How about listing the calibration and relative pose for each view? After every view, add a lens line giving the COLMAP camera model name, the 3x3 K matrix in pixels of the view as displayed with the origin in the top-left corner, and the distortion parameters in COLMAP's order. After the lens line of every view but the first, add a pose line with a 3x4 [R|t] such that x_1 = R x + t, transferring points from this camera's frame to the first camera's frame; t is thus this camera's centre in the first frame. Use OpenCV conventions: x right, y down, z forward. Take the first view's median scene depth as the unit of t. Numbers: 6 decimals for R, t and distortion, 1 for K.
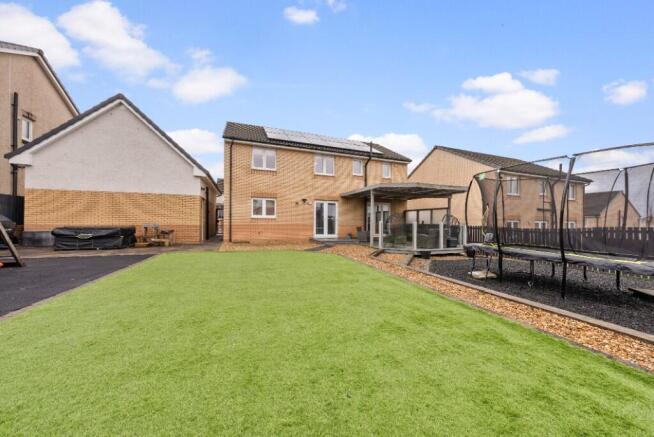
lens RADIAL K [[227.7, 0, 327.3], [0, 227.7, 221.6], [0, 0, 1]] dist [-0.000555, -0.000071]
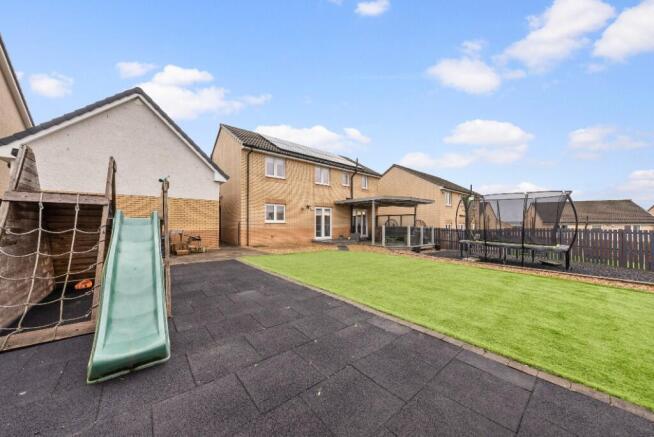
lens RADIAL K [[227.7, 0, 327.3], [0, 227.7, 221.6], [0, 0, 1]] dist [-0.000555, -0.000071]
pose [[0.941231, -0.002359, 0.337755, -0.395001], [0.003525, 0.999990, -0.002837, -0.016591], [-0.337745, 0.003861, 0.941230, -0.084175]]
